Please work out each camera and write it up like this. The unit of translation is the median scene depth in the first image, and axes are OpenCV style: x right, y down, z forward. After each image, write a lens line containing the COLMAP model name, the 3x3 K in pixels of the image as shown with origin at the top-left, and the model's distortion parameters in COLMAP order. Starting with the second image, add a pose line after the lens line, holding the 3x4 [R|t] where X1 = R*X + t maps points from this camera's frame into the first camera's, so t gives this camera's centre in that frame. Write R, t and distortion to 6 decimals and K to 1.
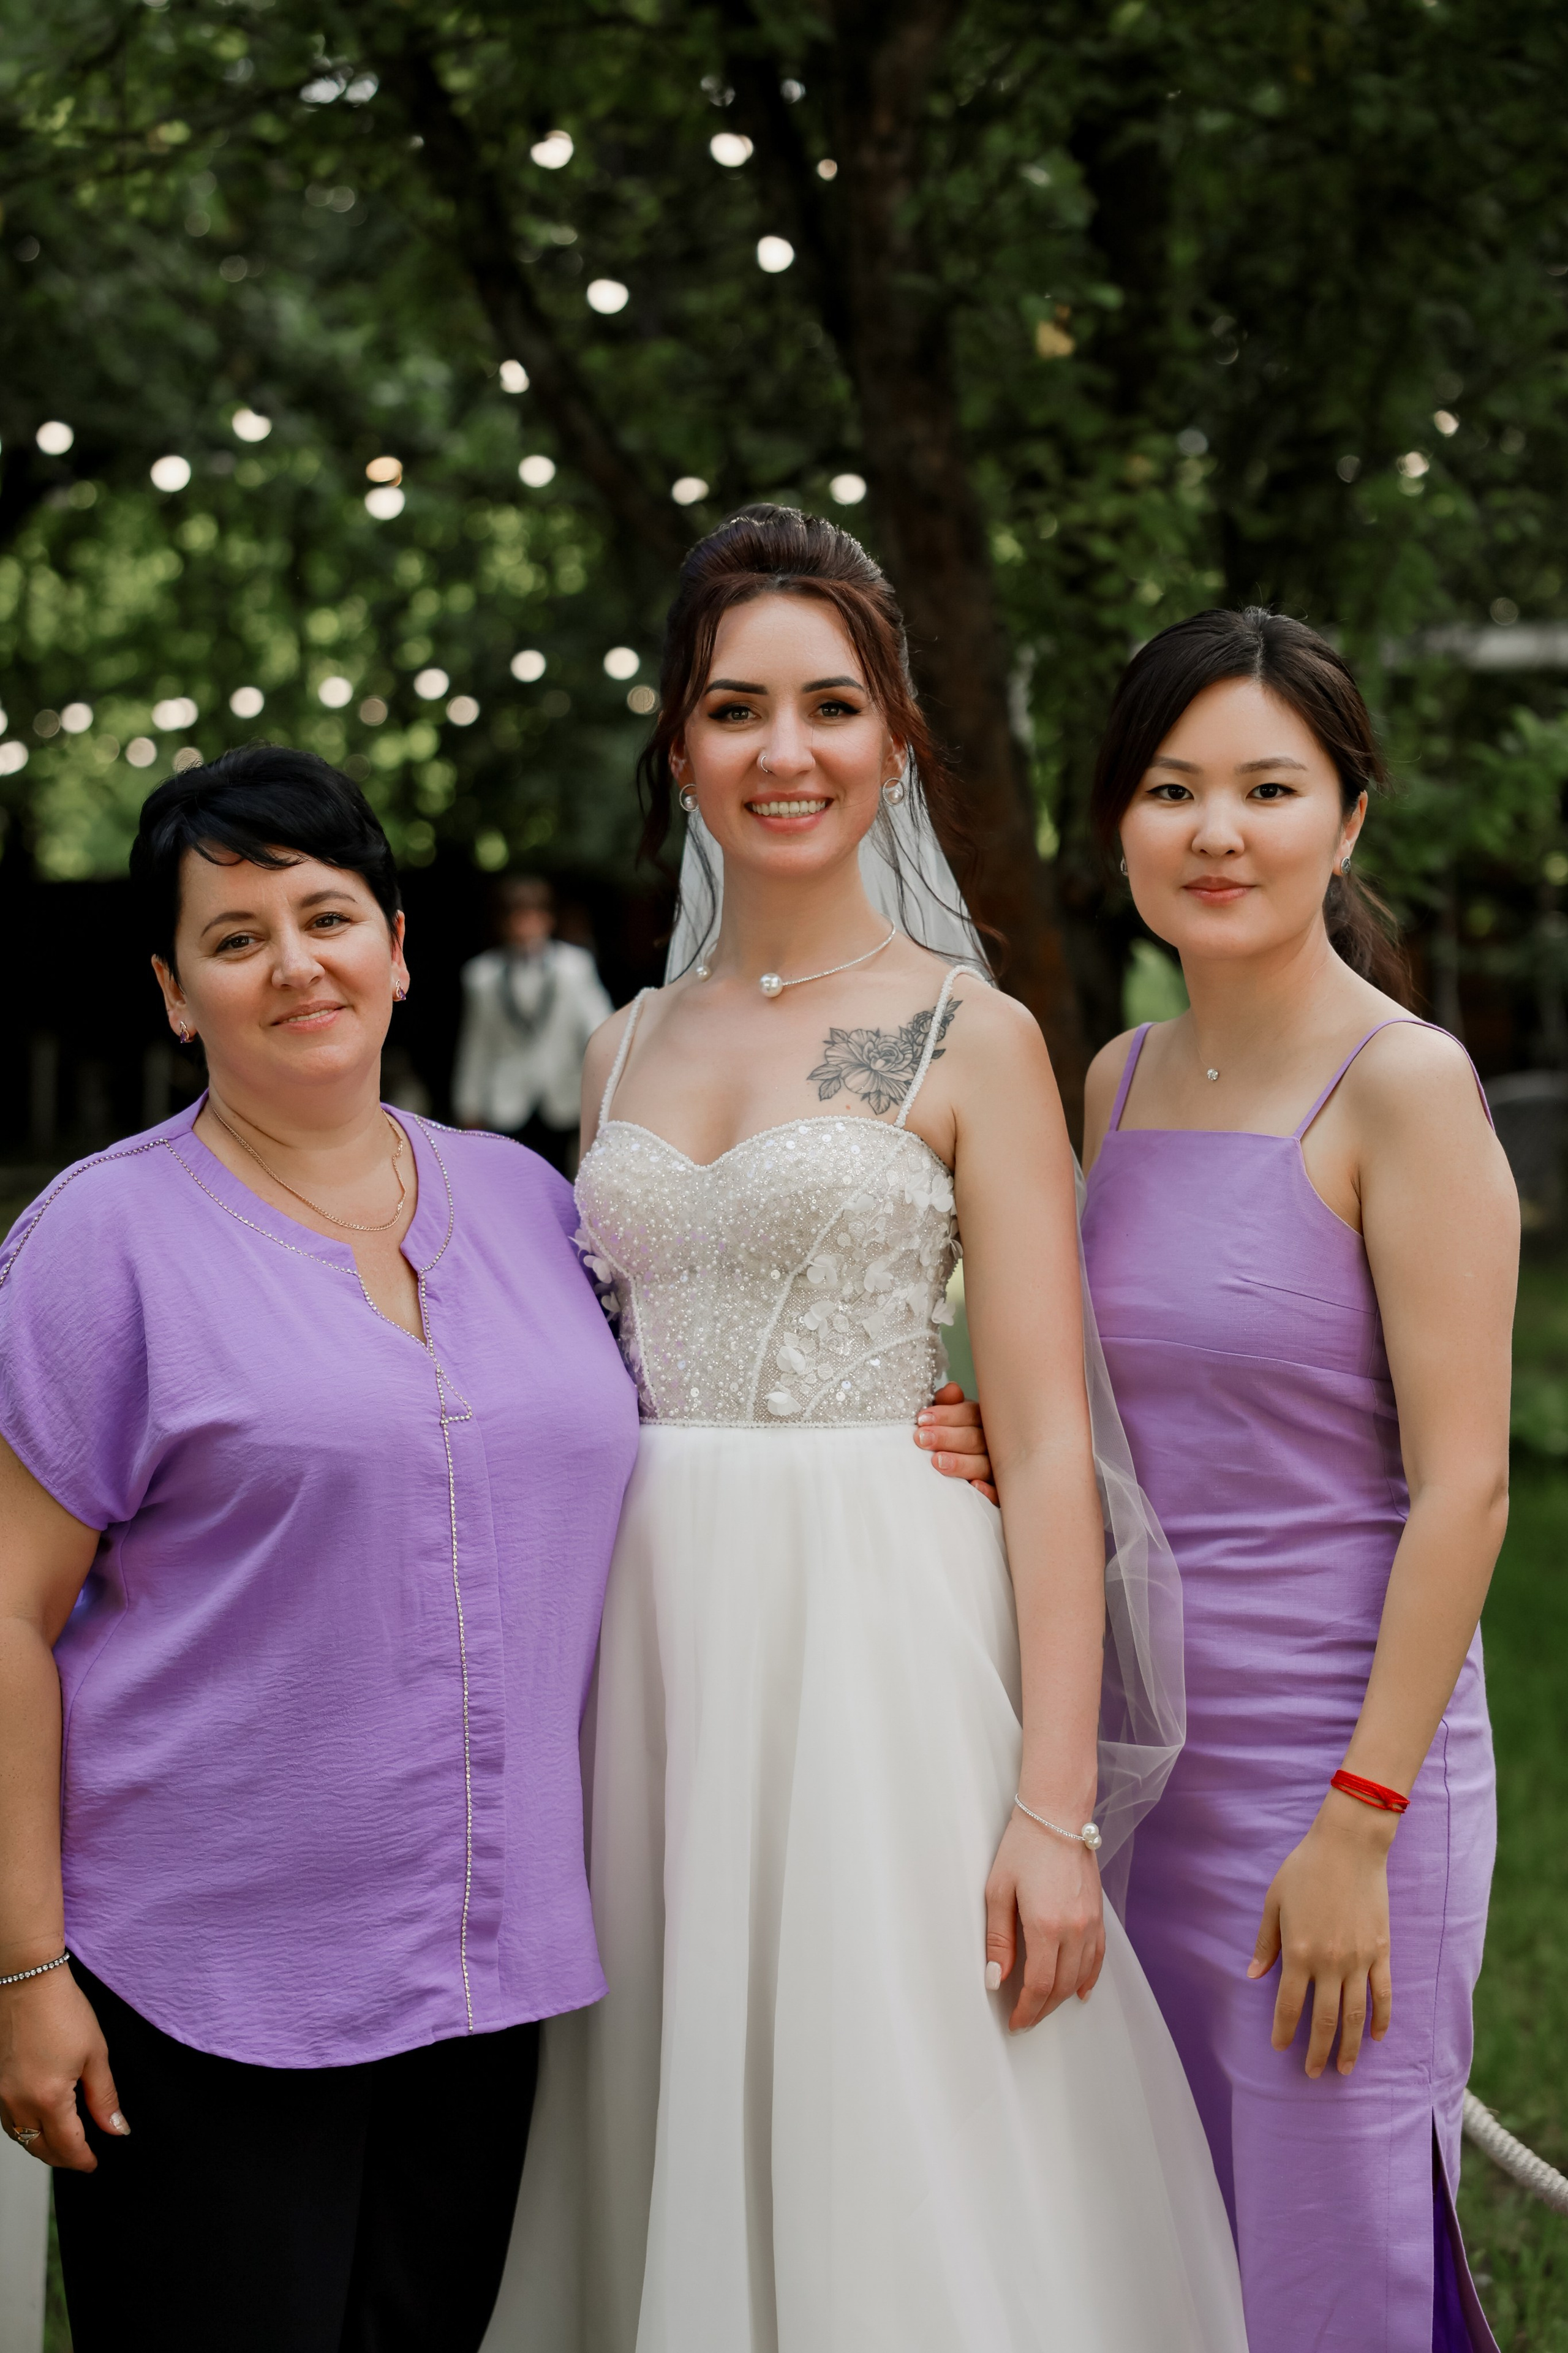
lens RADIAL K [[4495.4, 0, 784.0], [0, 4495.4, 1176.5], [0, 0, 1]] dist [0.311201, -0.305152]
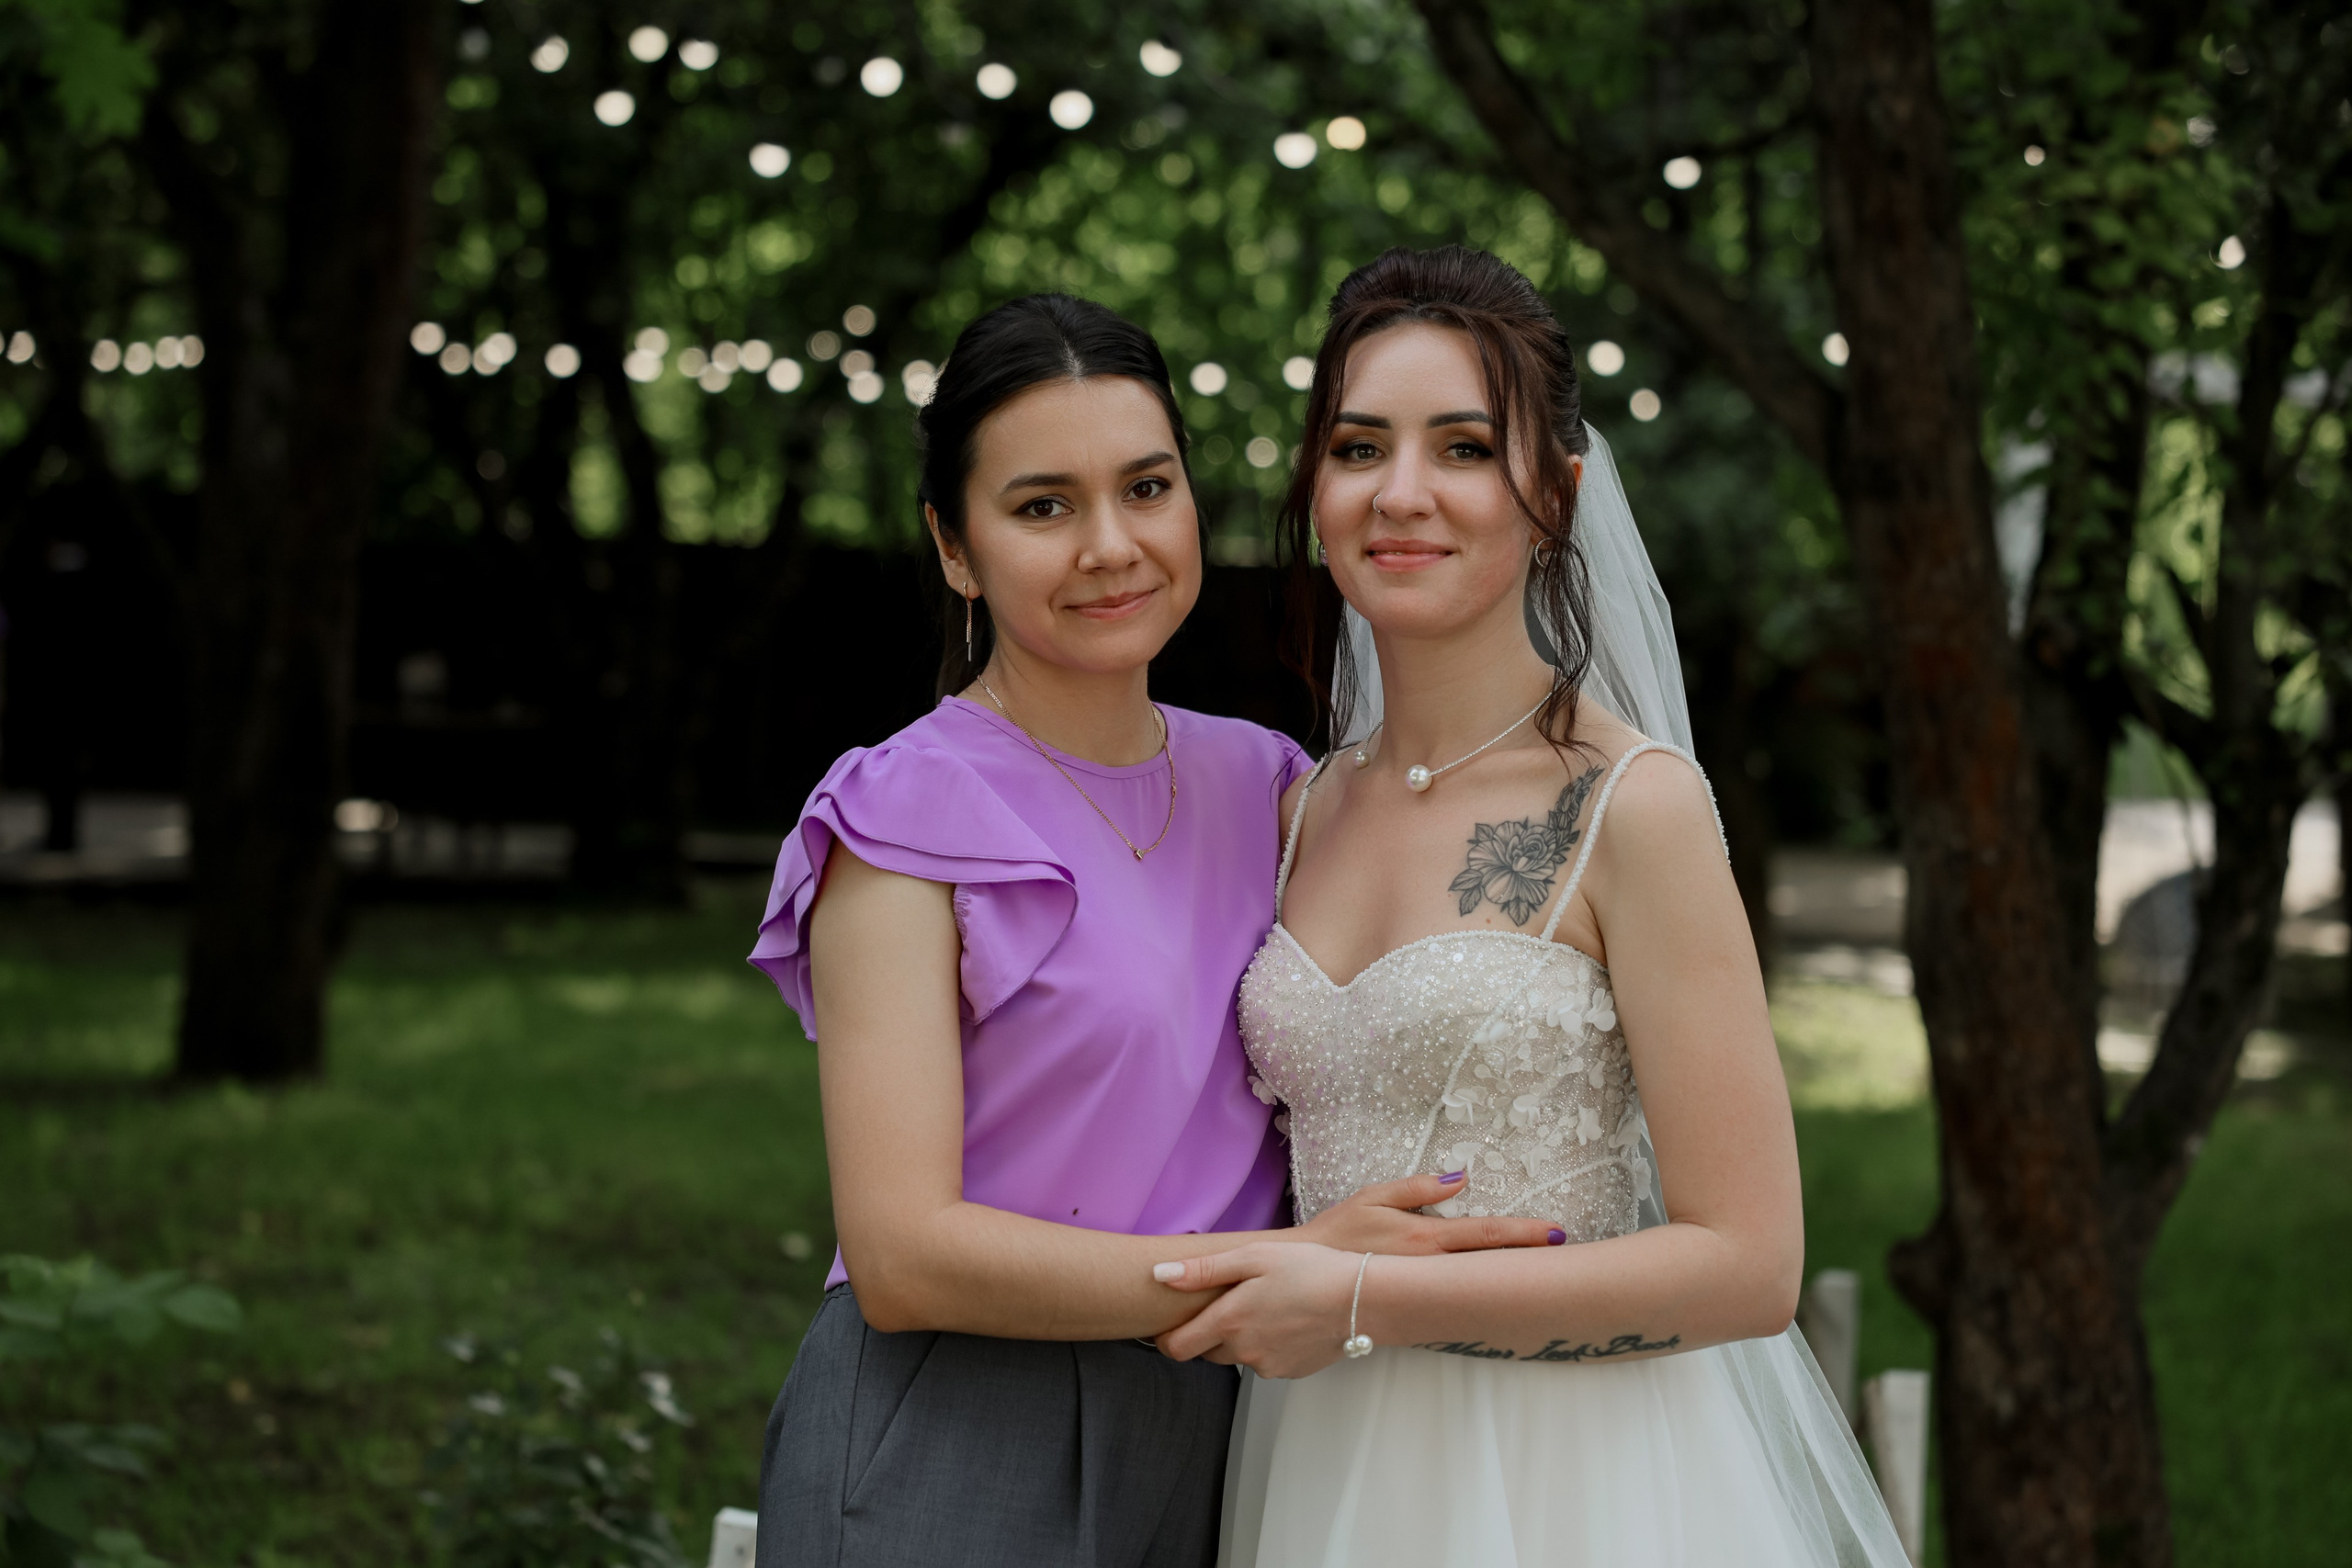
lens RADIAL K [[4493.4, 0, 1171.8], [0, 4493.4, 791.7], [0, 0, 1]] dist [0.311201, -0.305152]
pose [[0.987391, 0.074649, -0.139596, 0.025978], [-0.077111, 0.996947, -0.012303, -0.015883], [0.138252, 0.022912, 0.990132, 0.171039]]
